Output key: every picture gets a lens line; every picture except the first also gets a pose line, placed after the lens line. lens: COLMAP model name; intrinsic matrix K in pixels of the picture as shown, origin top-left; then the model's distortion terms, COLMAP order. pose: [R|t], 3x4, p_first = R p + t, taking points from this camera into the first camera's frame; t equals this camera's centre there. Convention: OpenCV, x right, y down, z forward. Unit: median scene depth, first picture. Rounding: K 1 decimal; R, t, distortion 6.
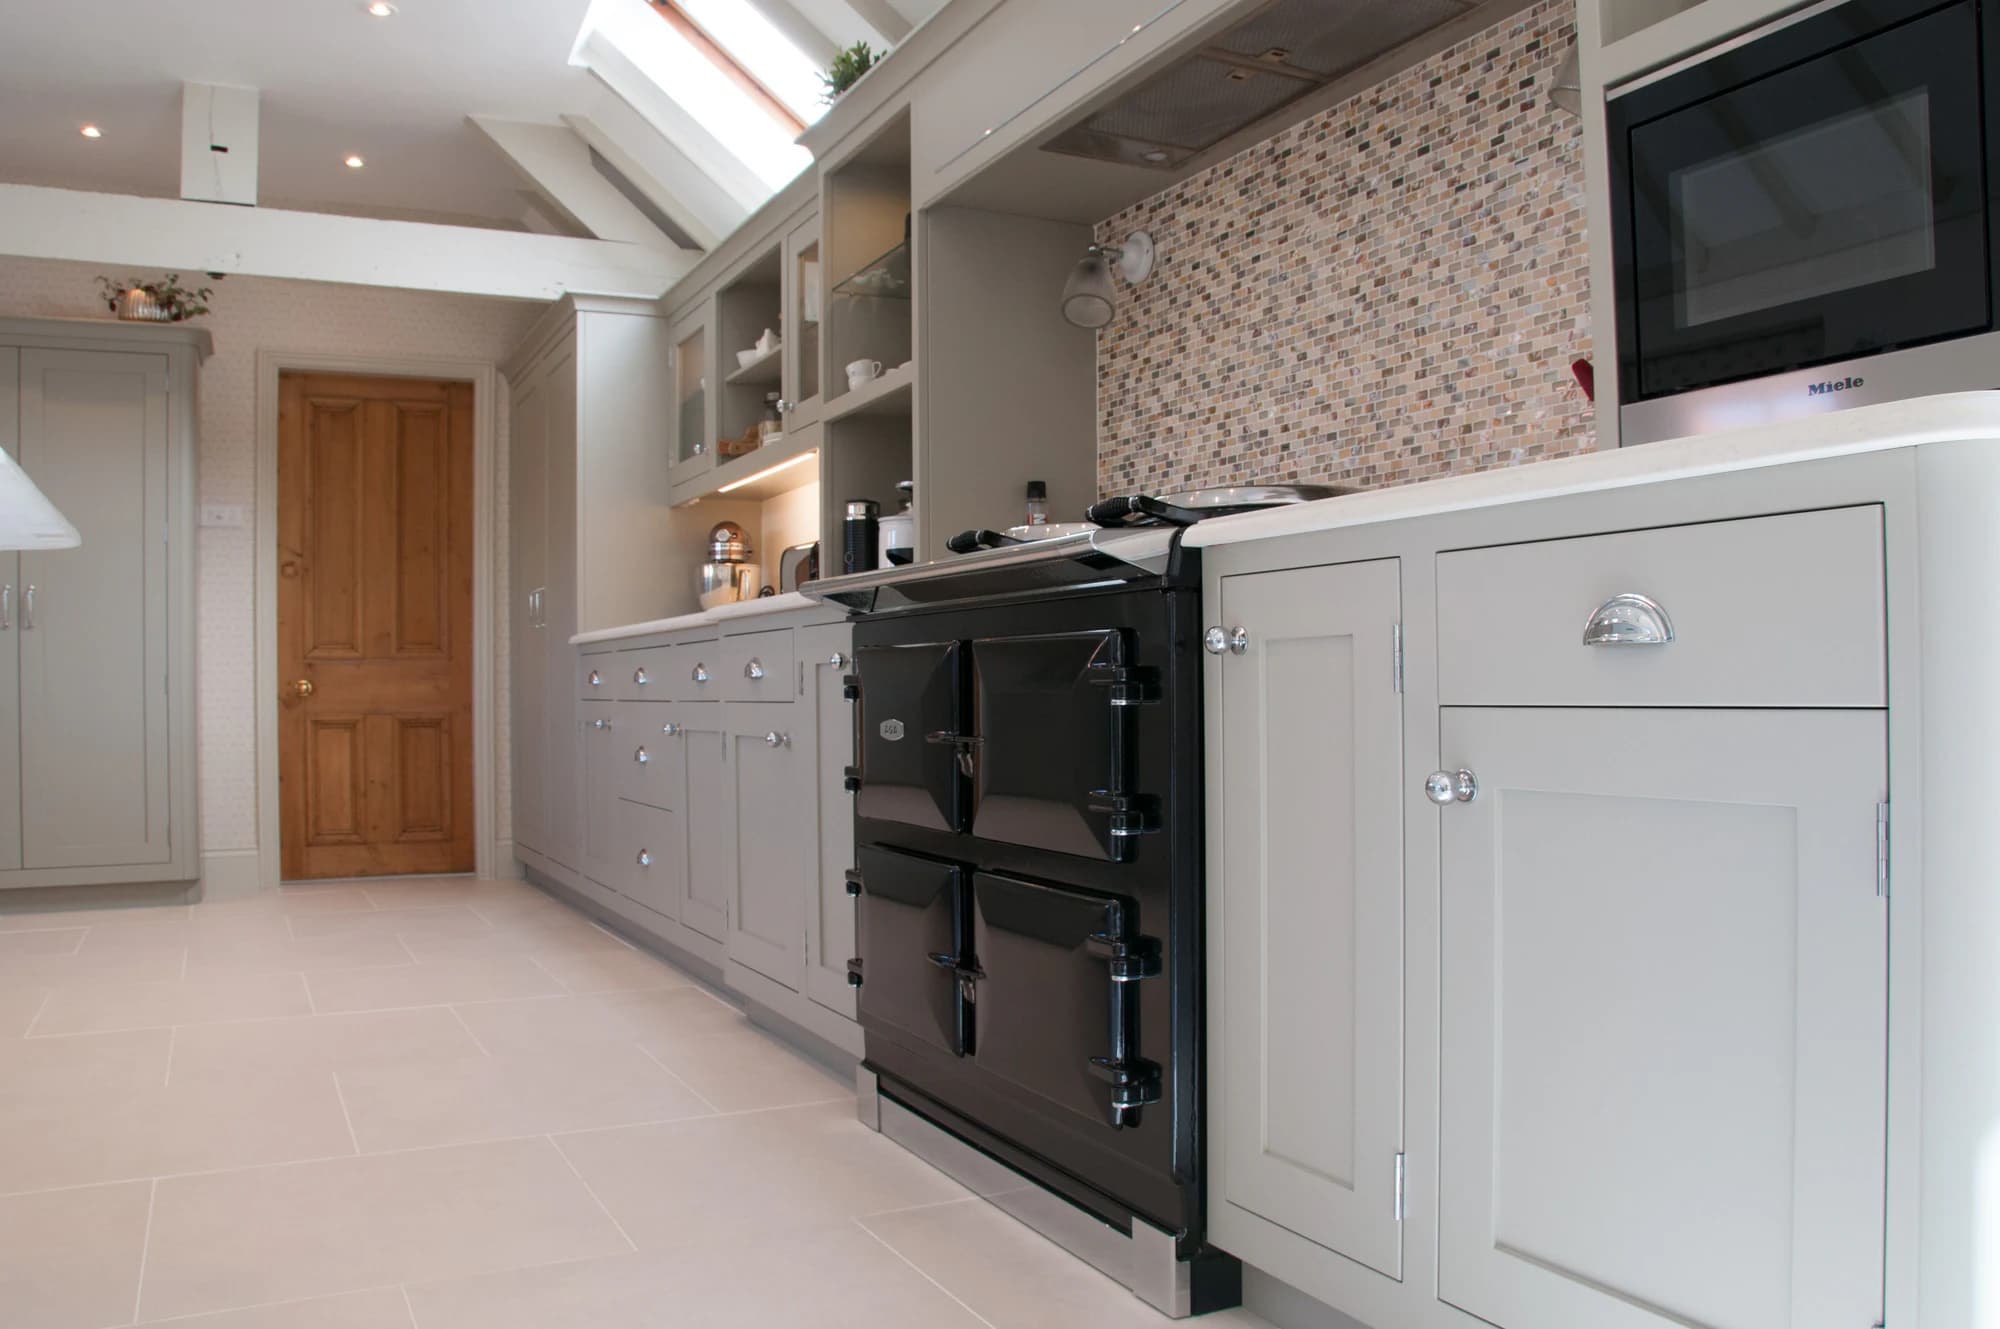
lens RADIAL K [[1637.8, 0, 1008.5], [0, 1637.8, 676.3], [0, 0, 1]] dist [-0.158888, 0.108857]
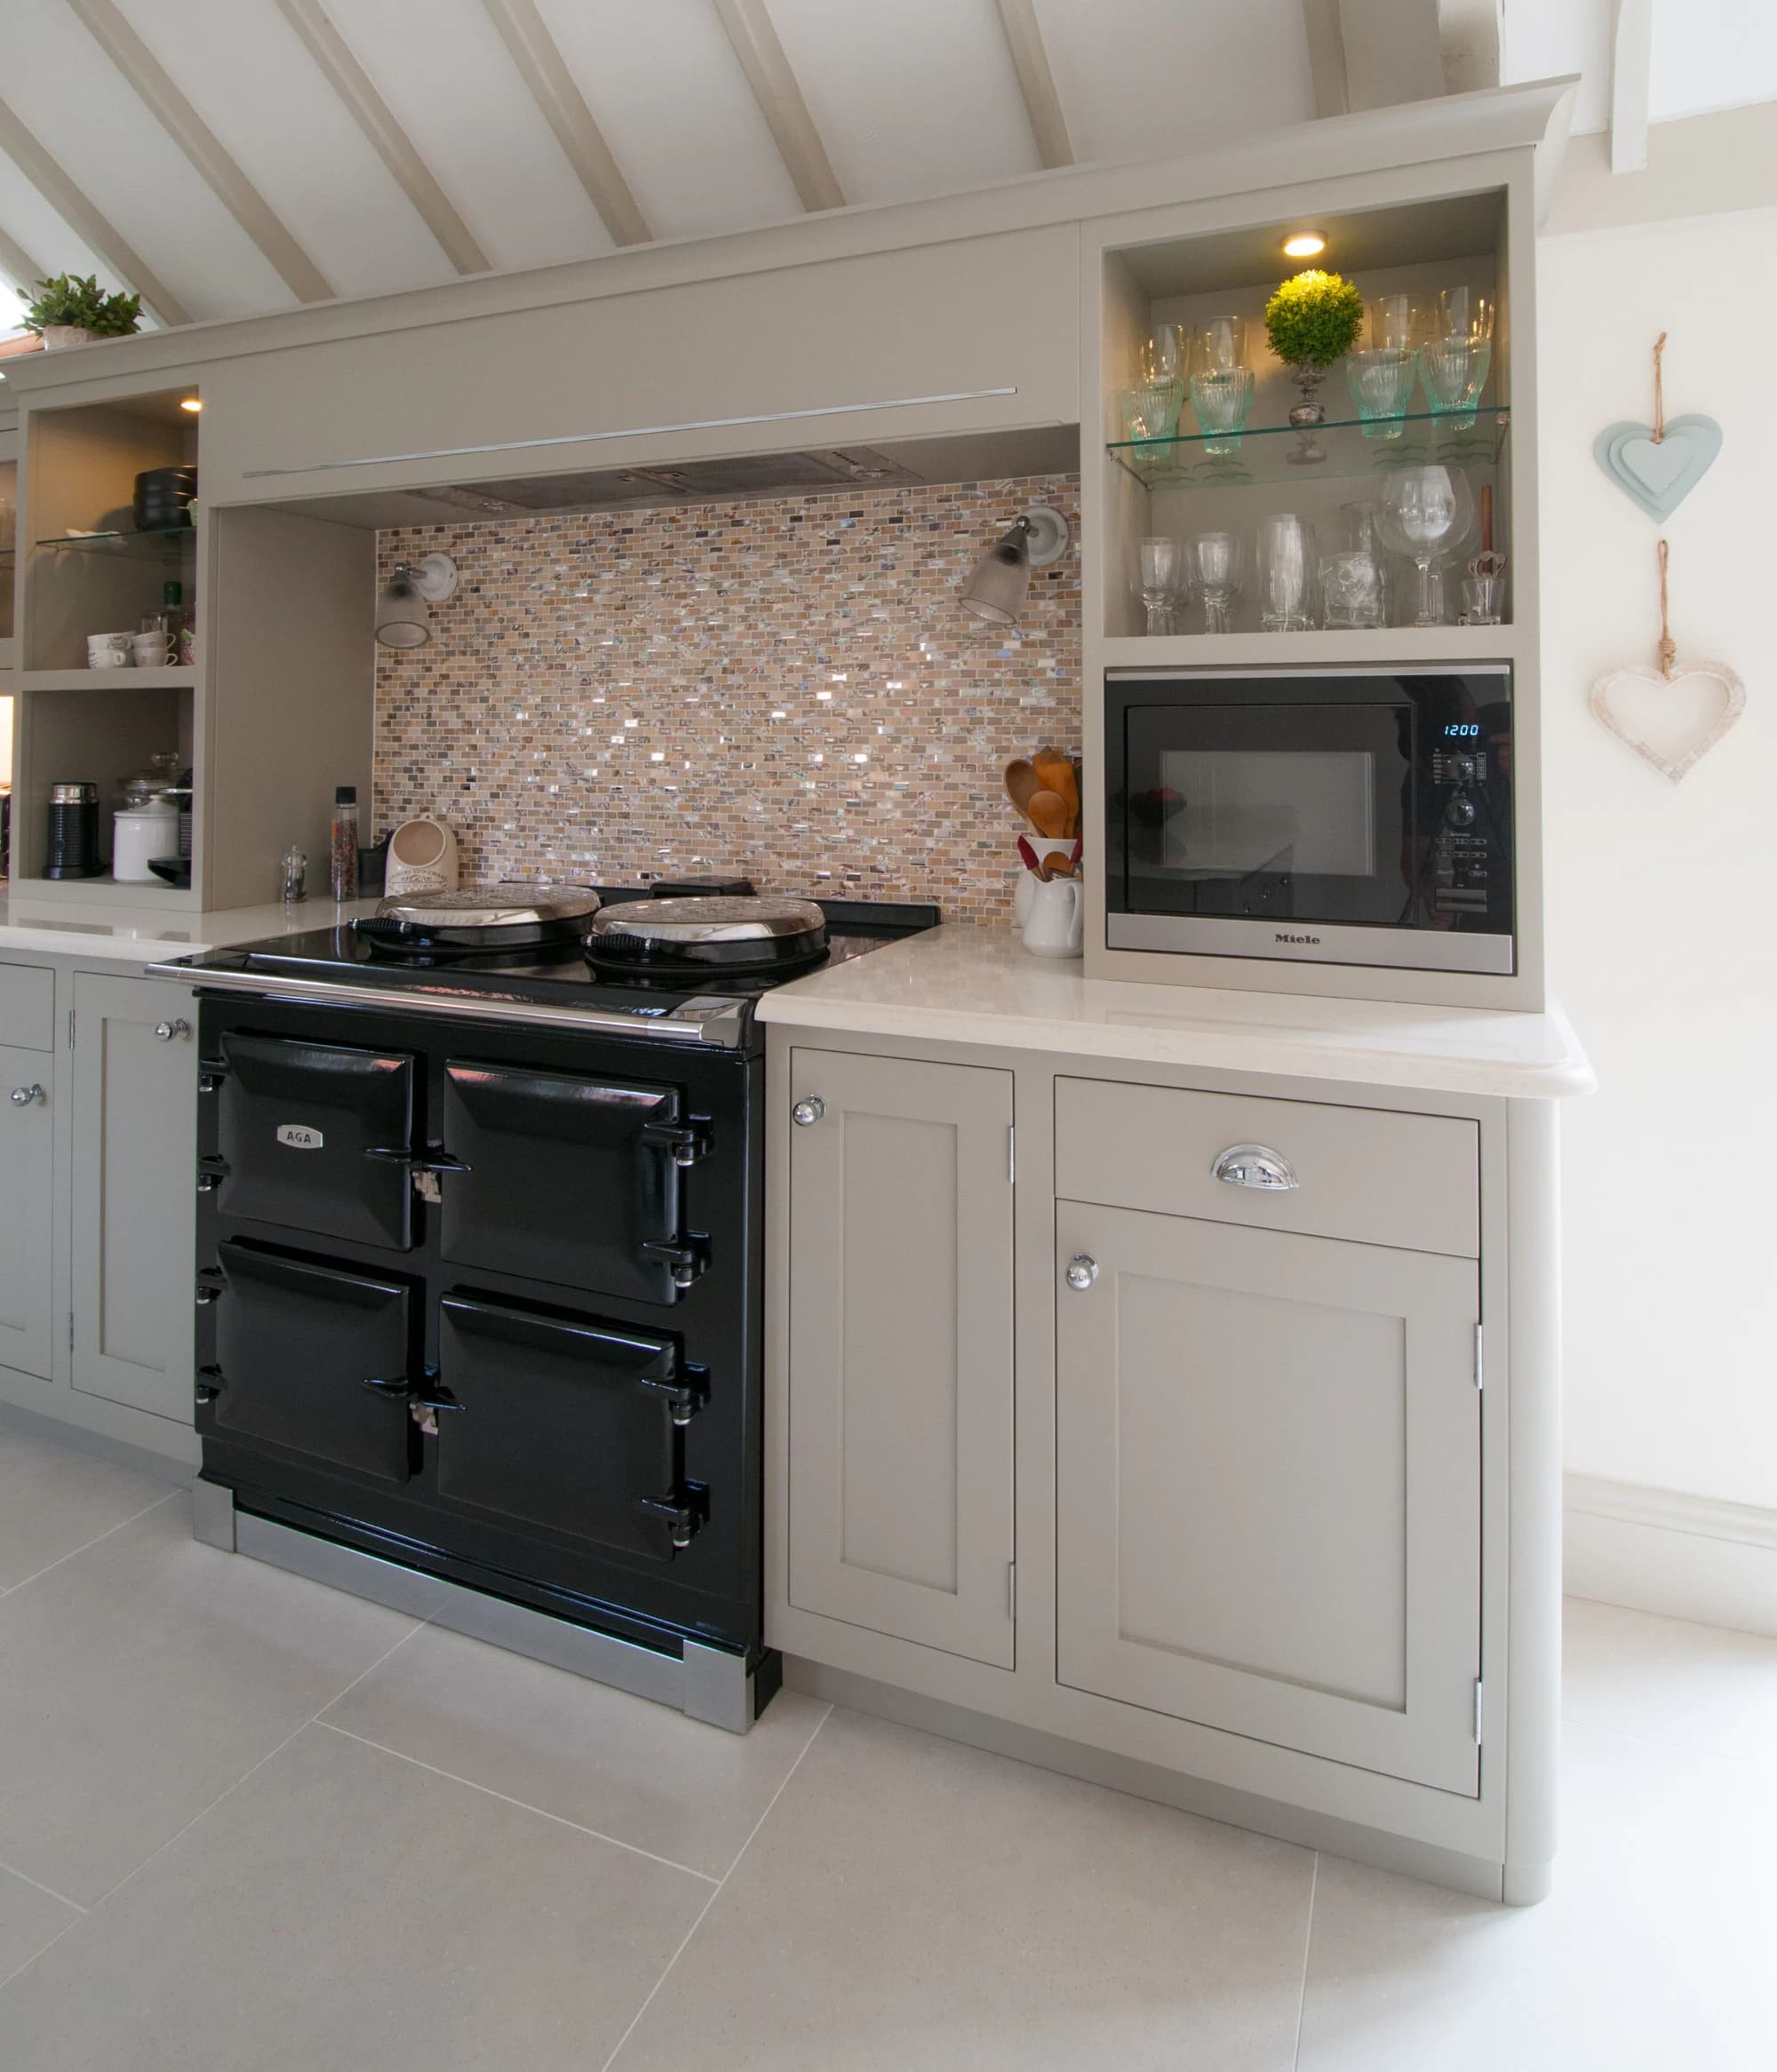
lens RADIAL K [[1254.9, 0, 928.2], [0, 1254.9, 710.2], [0, 0, 1]] dist [0.009202, -0.005633]
pose [[0.750964, 0.029639, 0.659678, -0.207538], [-0.021822, 0.999560, -0.020067, -0.150113], [-0.659983, 0.000674, 0.751280, 0.147880]]
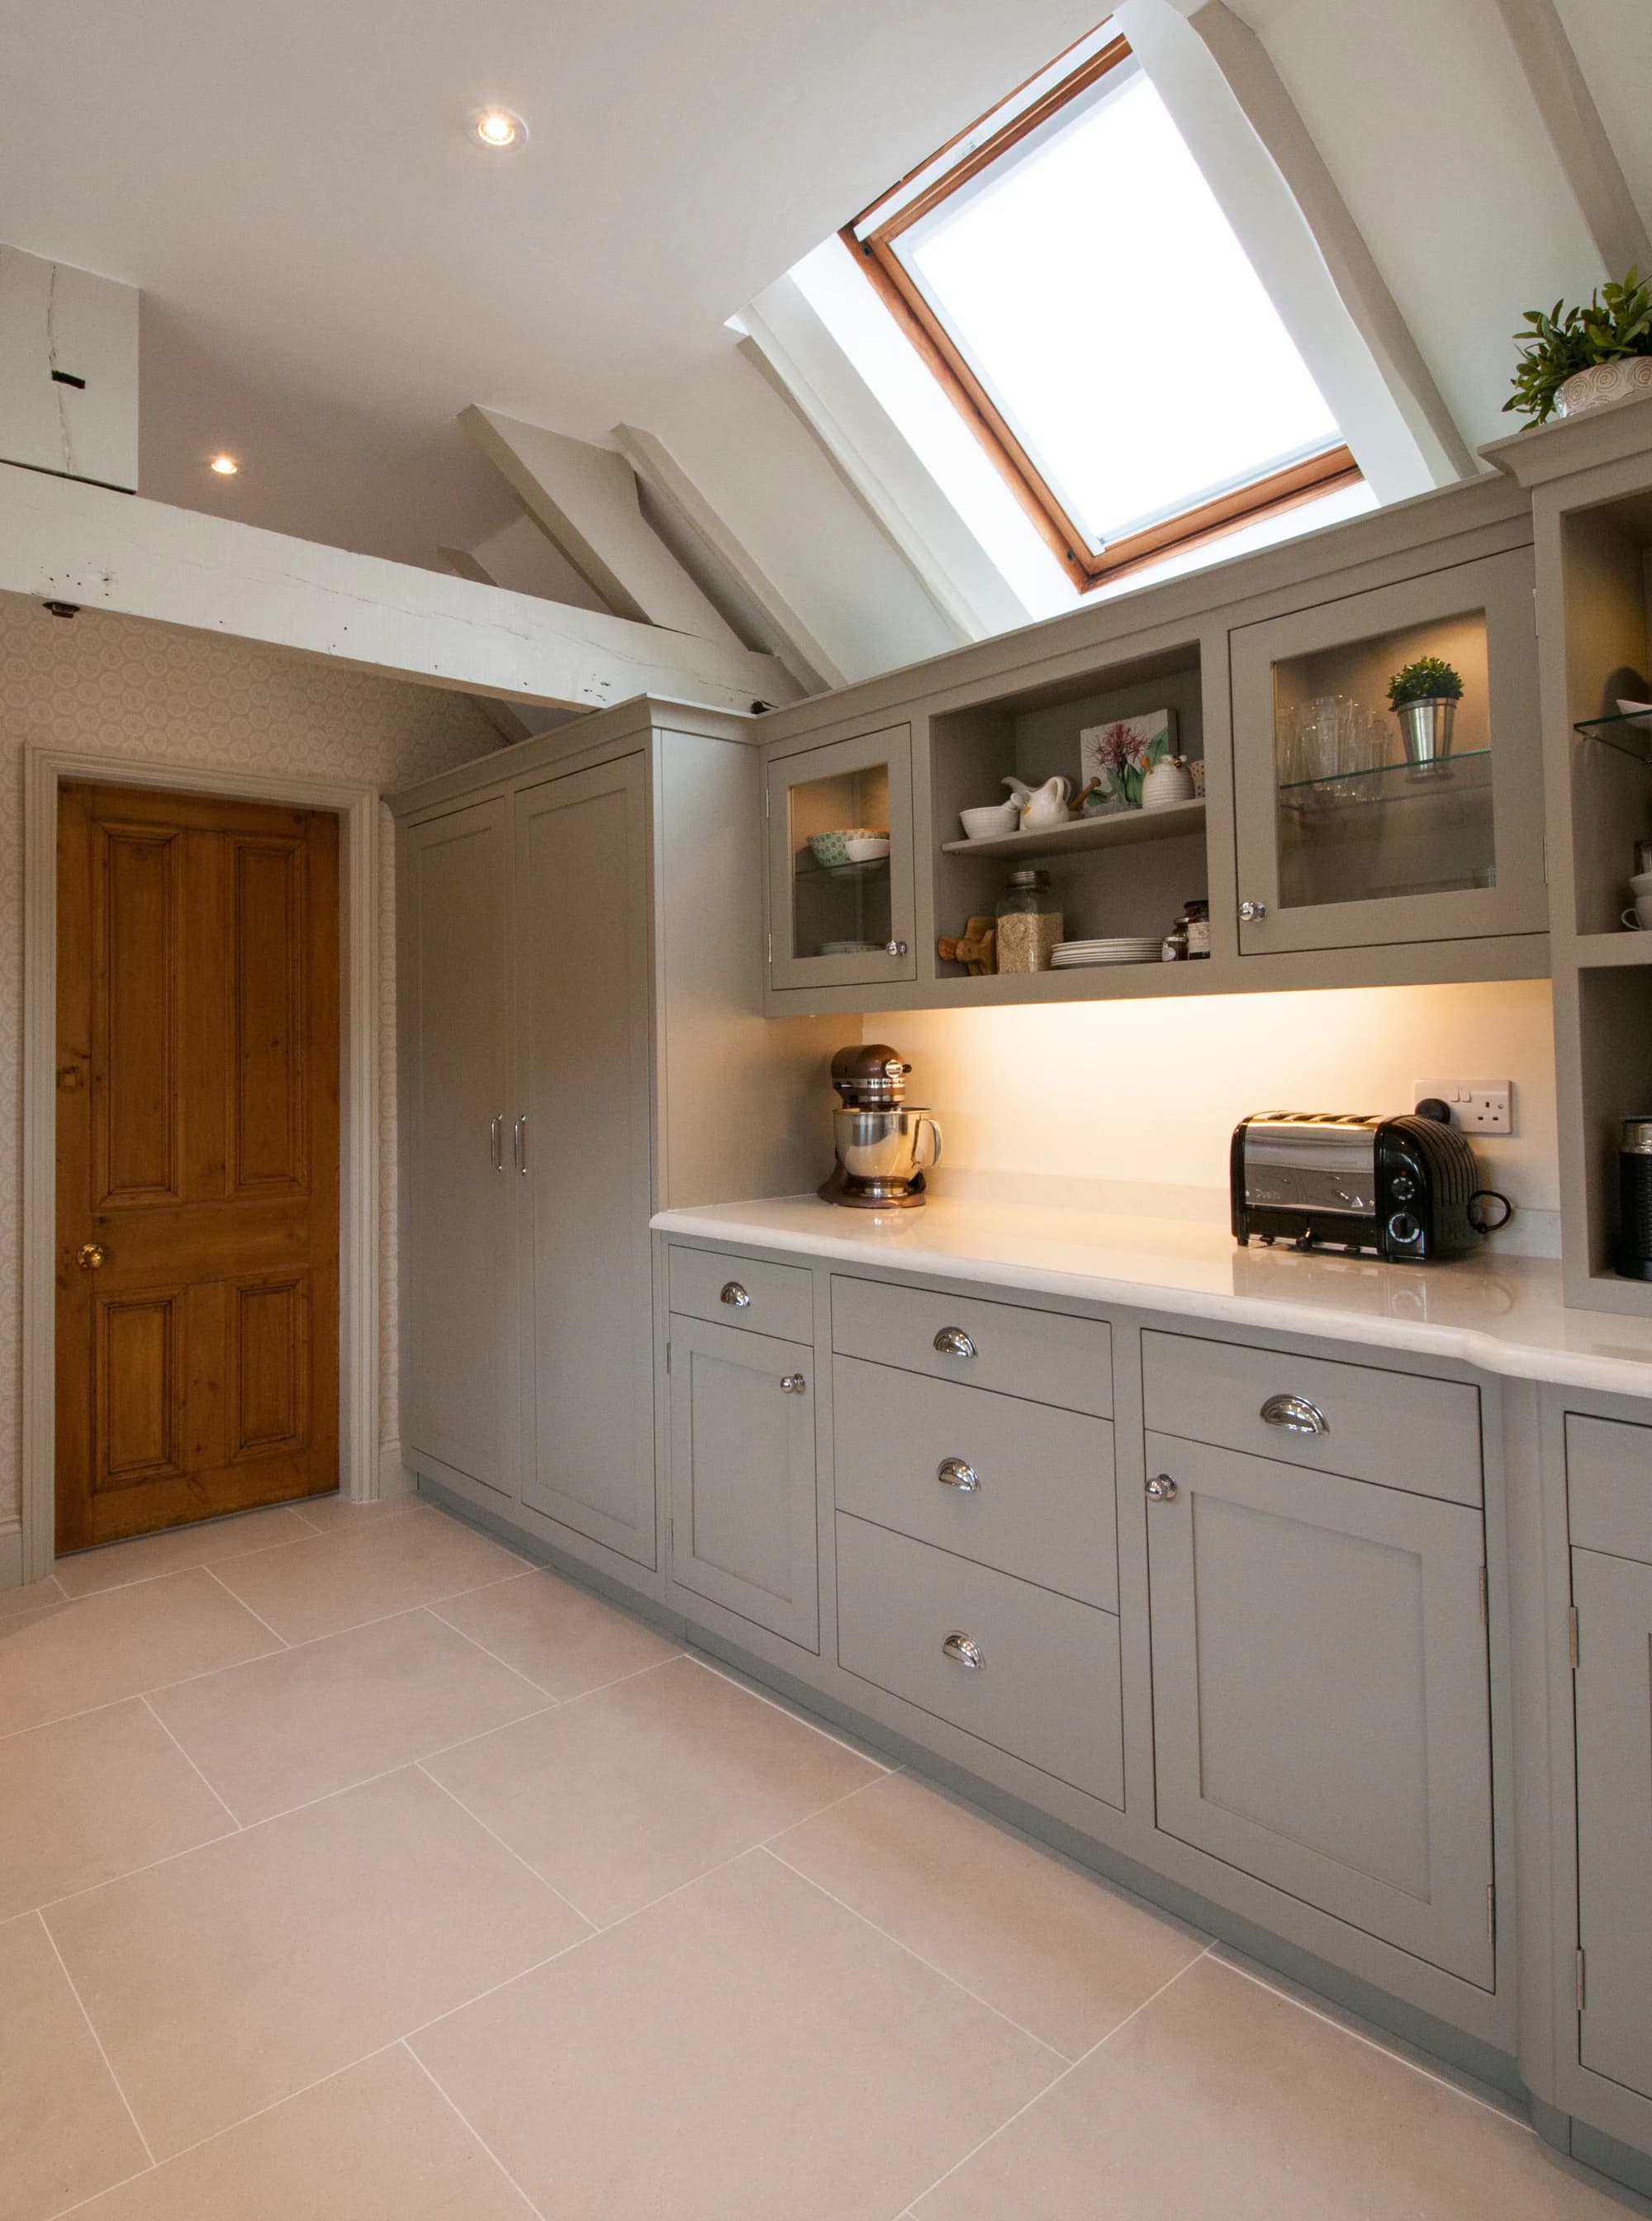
lens RADIAL K [[1249.4, 0, 762.2], [0, 1249.4, 1001.9], [0, 0, 1]] dist [-0.003352, -0.001955]
pose [[0.964378, 0.006686, 0.264442, -0.520171], [0.000855, 0.999596, -0.028393, -0.140788], [-0.264525, 0.027607, 0.963984, 0.701198]]
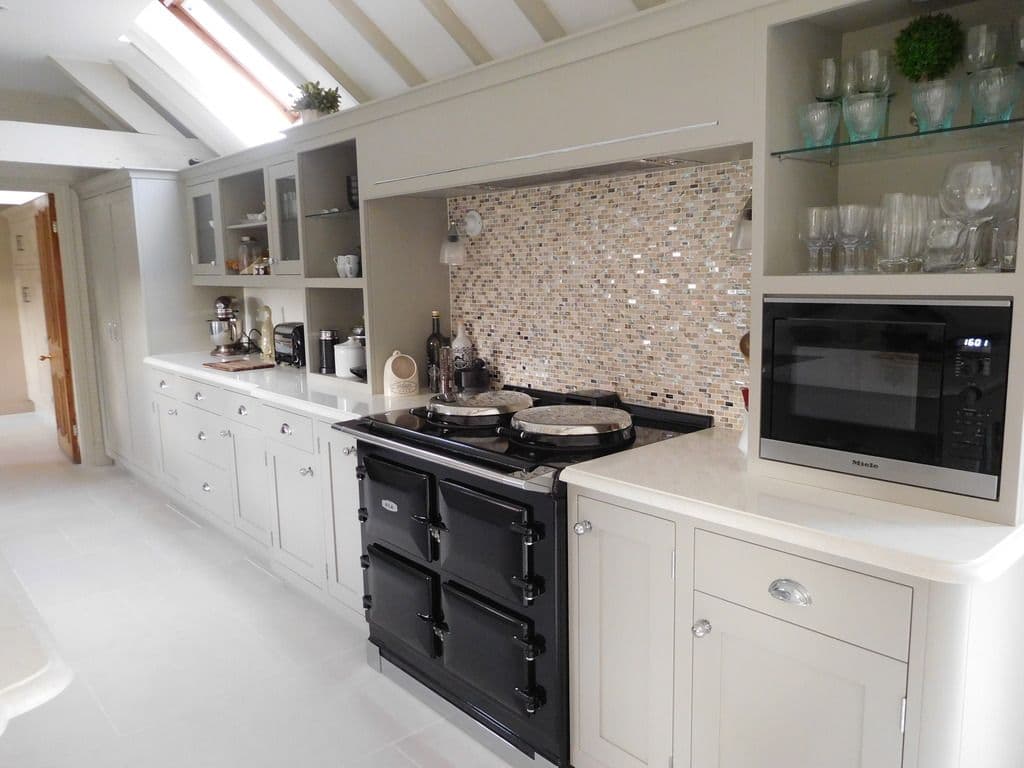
lens RADIAL K [[795.9, 0, 518.7], [0, 795.9, 384.9], [0, 0, 1]] dist [-0.012890, 0.012645]
pose [[0.967490, -0.043833, 0.249083, -0.114203], [0.002552, 0.986509, 0.163689, -0.207254], [-0.252898, -0.157732, 0.954549, 0.001622]]
